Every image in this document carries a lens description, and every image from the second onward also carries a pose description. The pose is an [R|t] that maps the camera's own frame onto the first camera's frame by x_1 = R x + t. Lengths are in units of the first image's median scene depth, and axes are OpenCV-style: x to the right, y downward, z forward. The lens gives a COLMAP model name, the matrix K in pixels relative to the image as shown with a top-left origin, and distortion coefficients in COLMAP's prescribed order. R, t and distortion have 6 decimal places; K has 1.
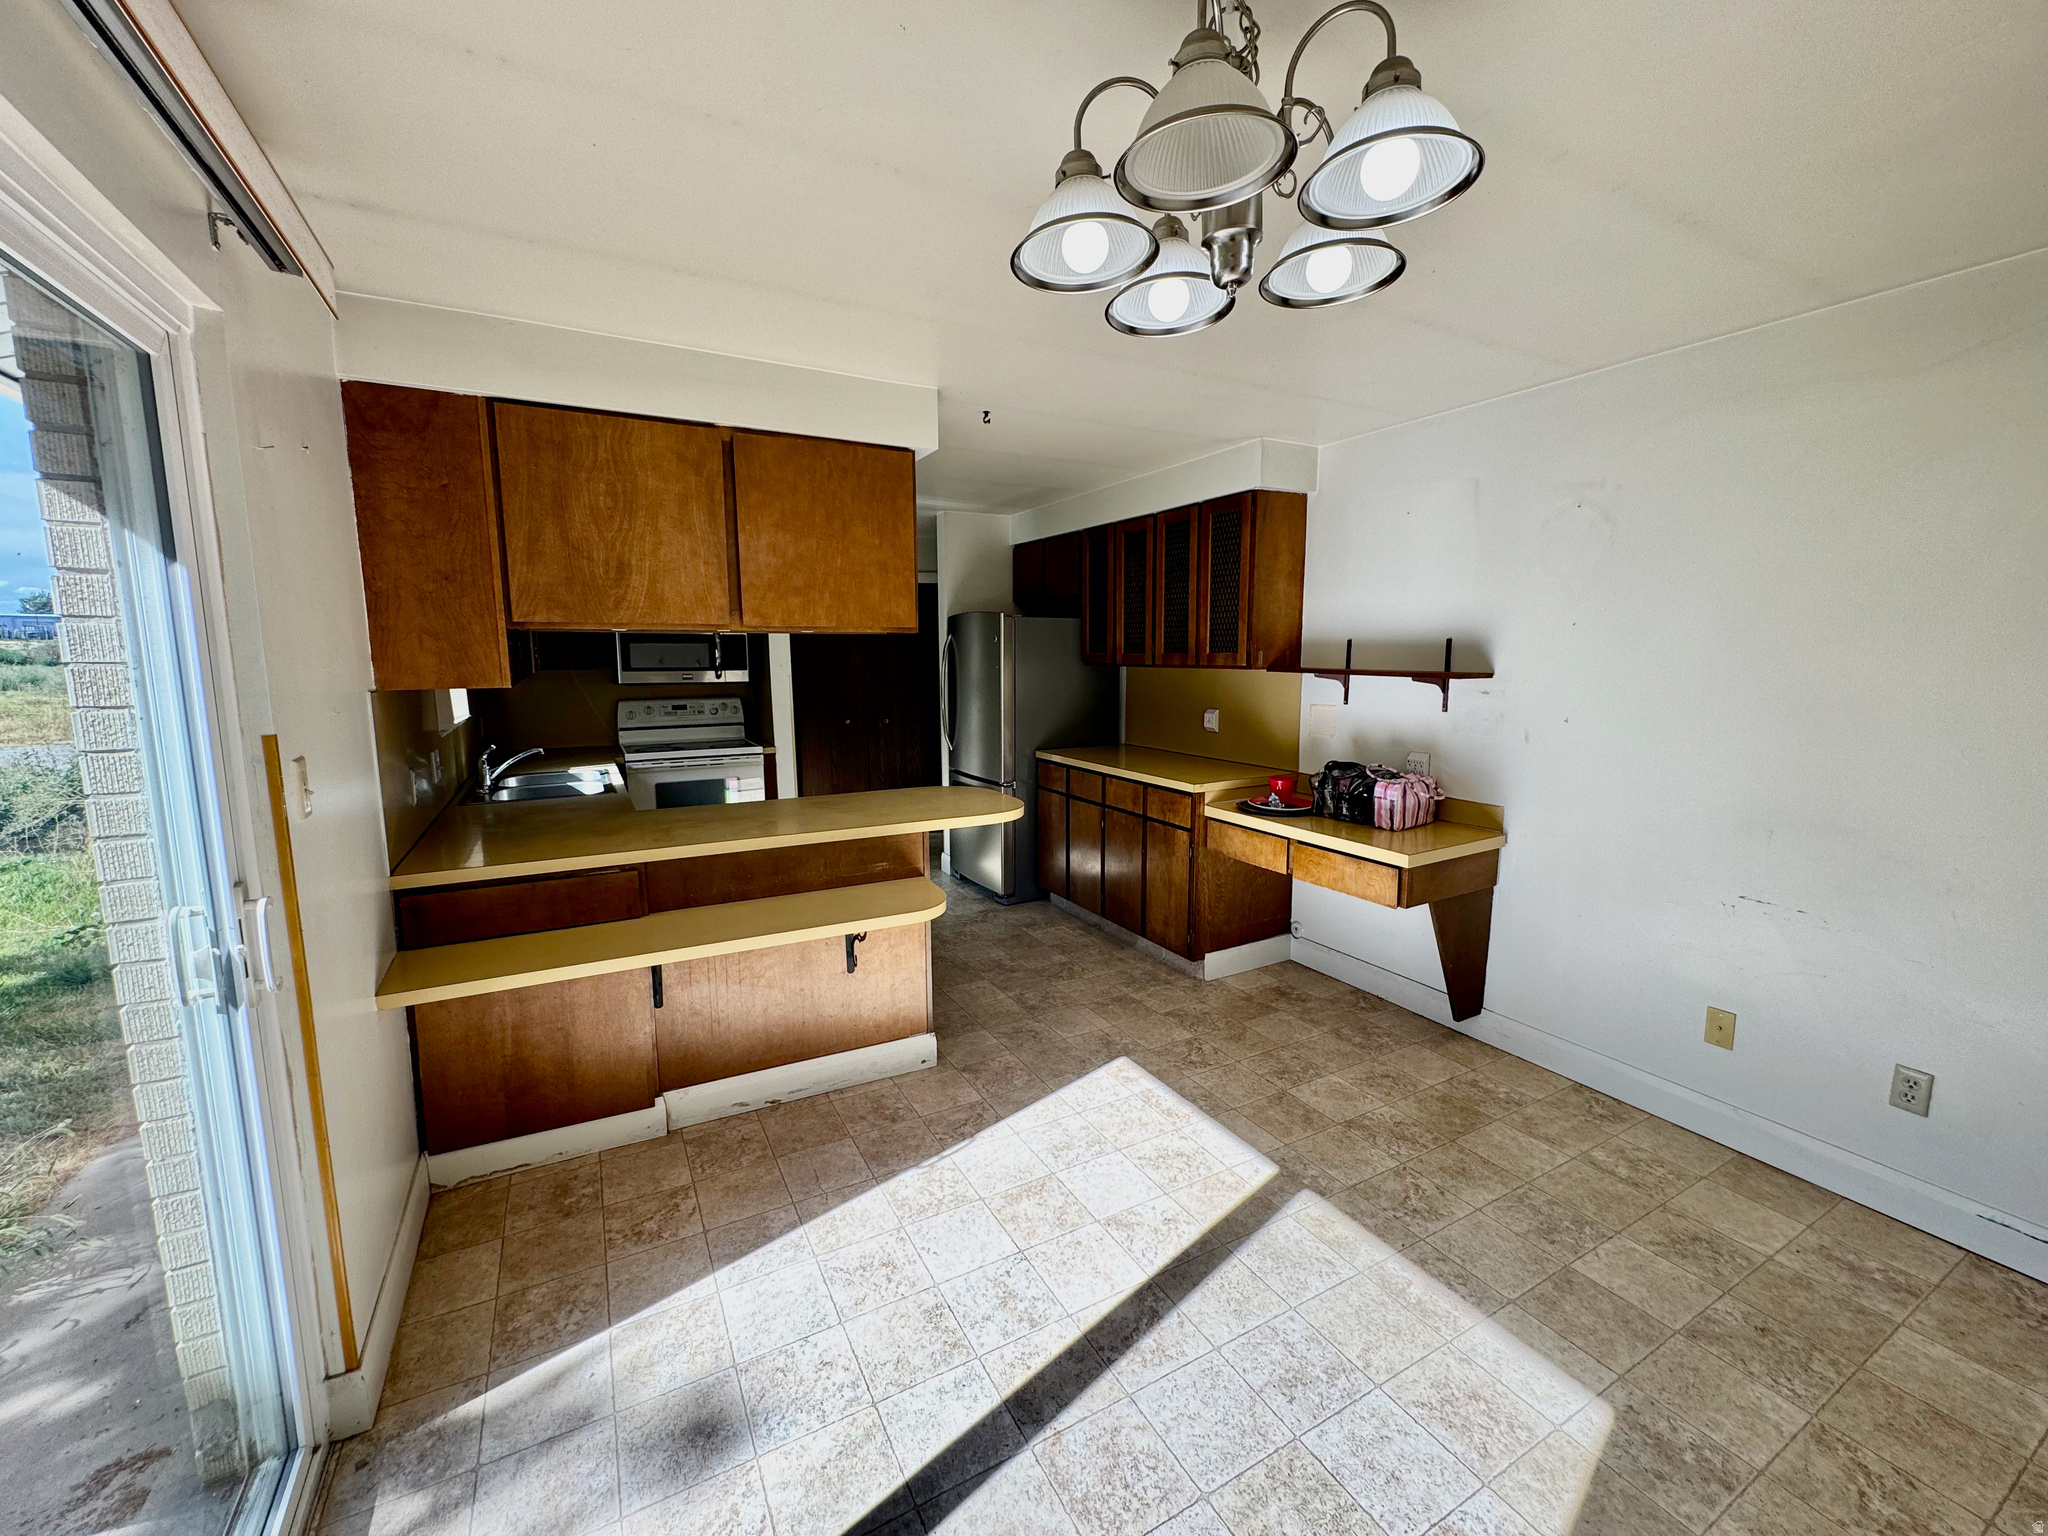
lens RADIAL K [[821.0, 0, 1023.4], [0, 821.0, 761.3], [0, 0, 1]] dist [-0.004273, 0.000031]
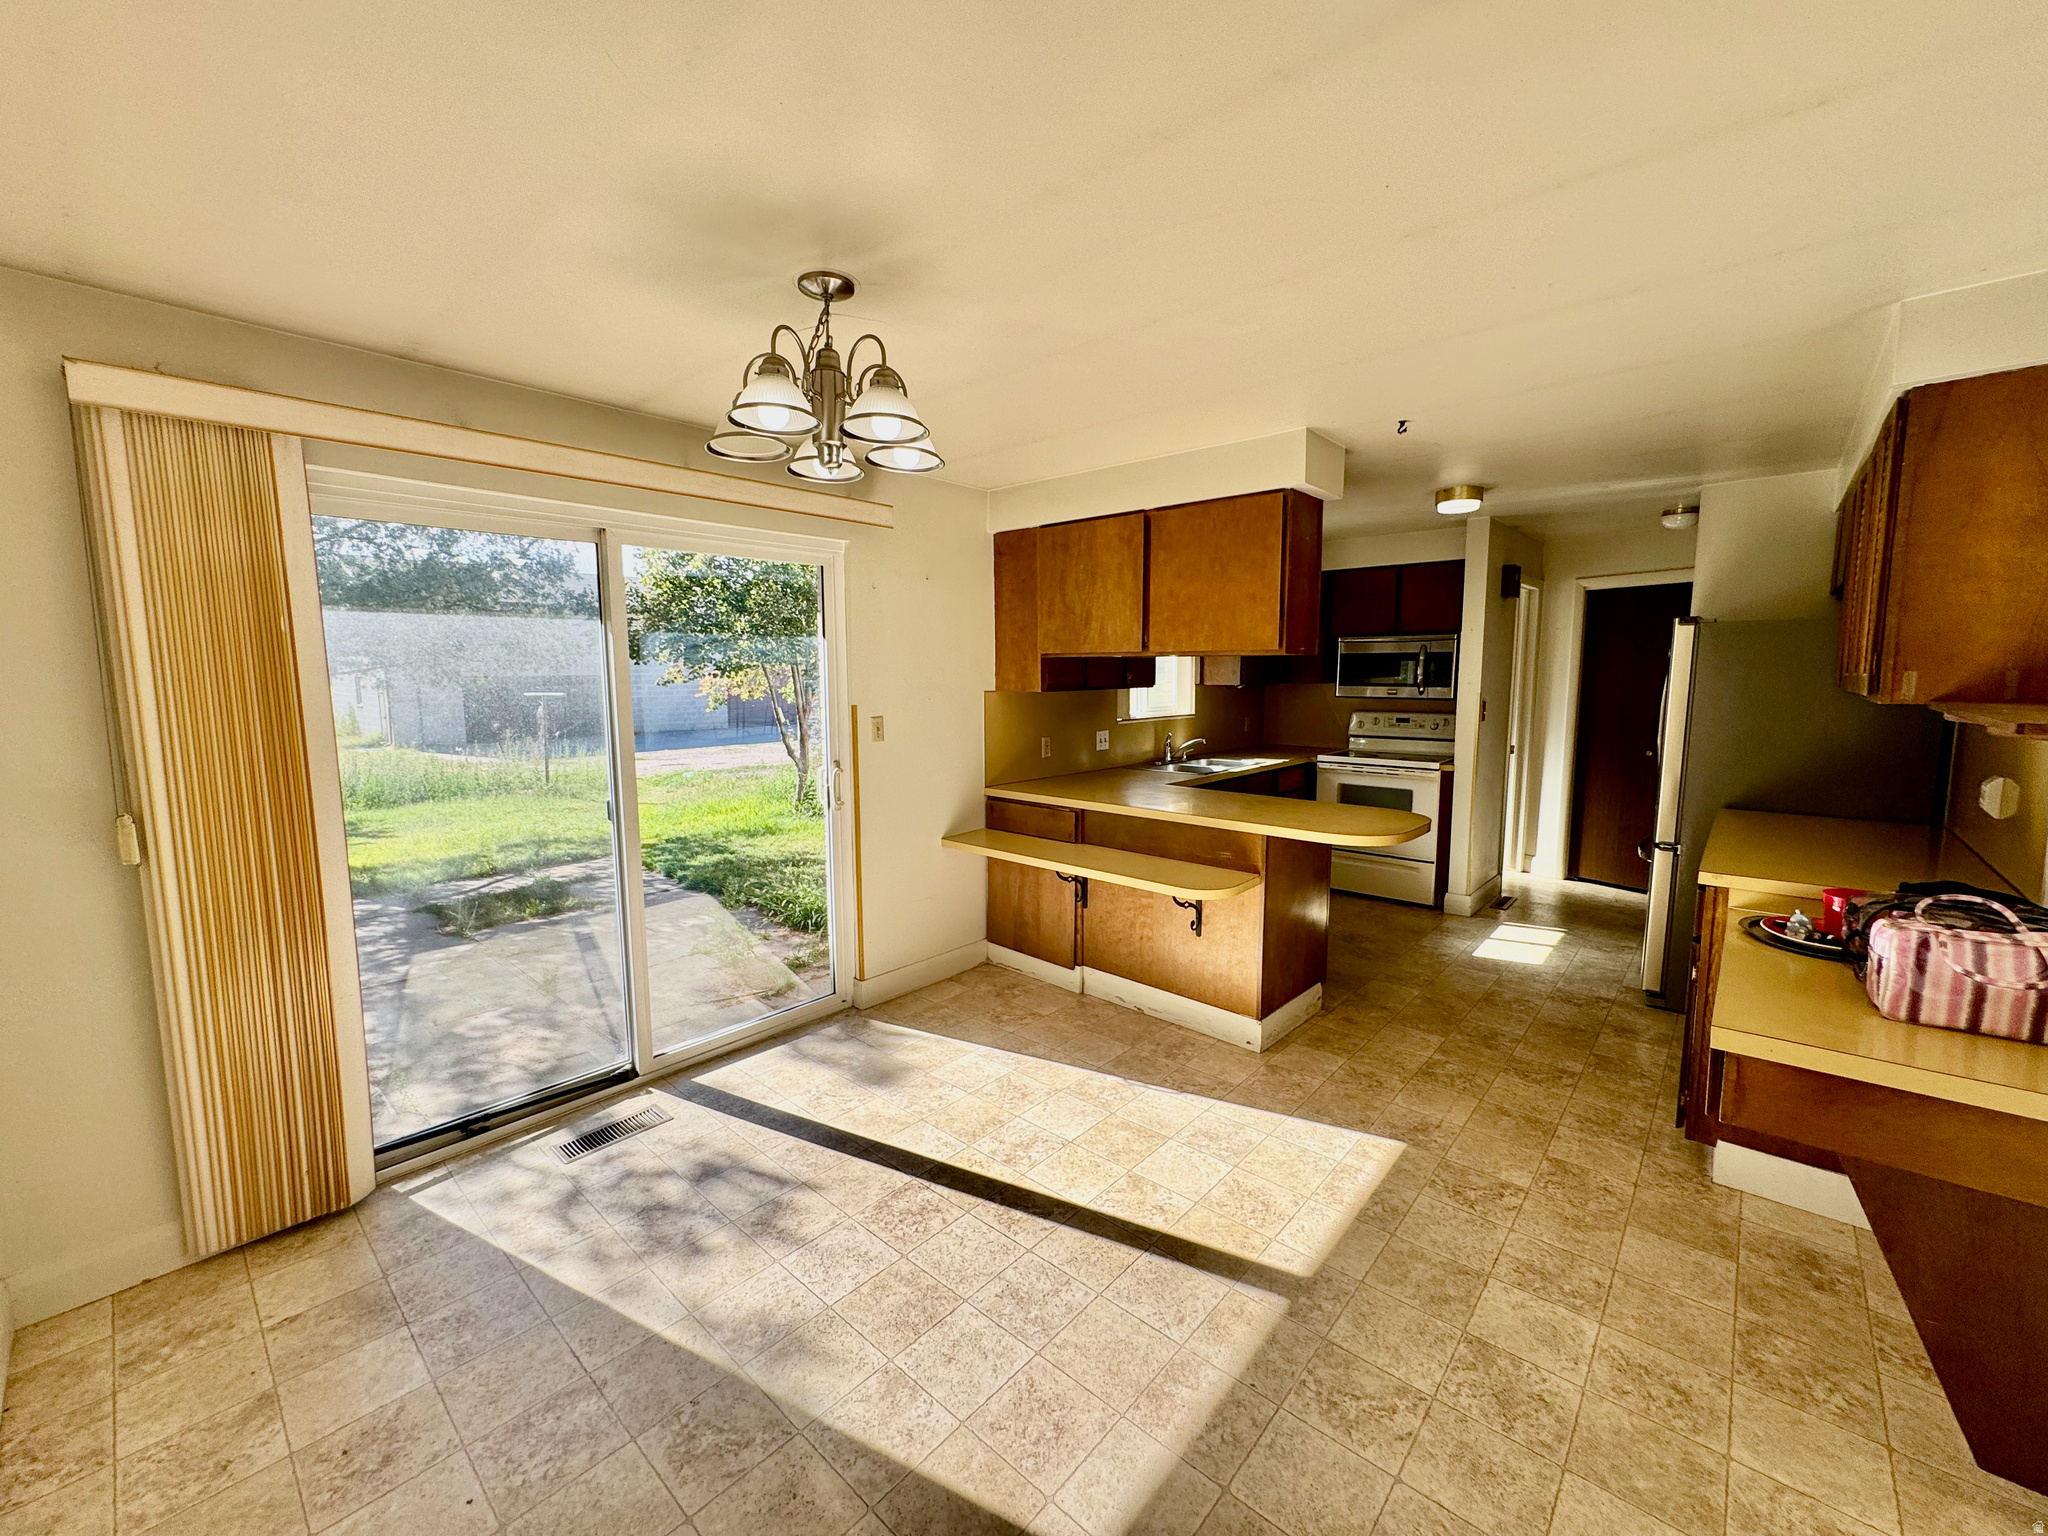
lens RADIAL K [[821.0, 0, 1023.4], [0, 821.0, 761.3], [0, 0, 1]] dist [-0.004273, 0.000031]
pose [[0.332091, 0.107046, -0.937153, 0.892083], [-0.122052, 0.990064, 0.069839, -0.055421], [0.935317, 0.091188, 0.341857, 0.355006]]
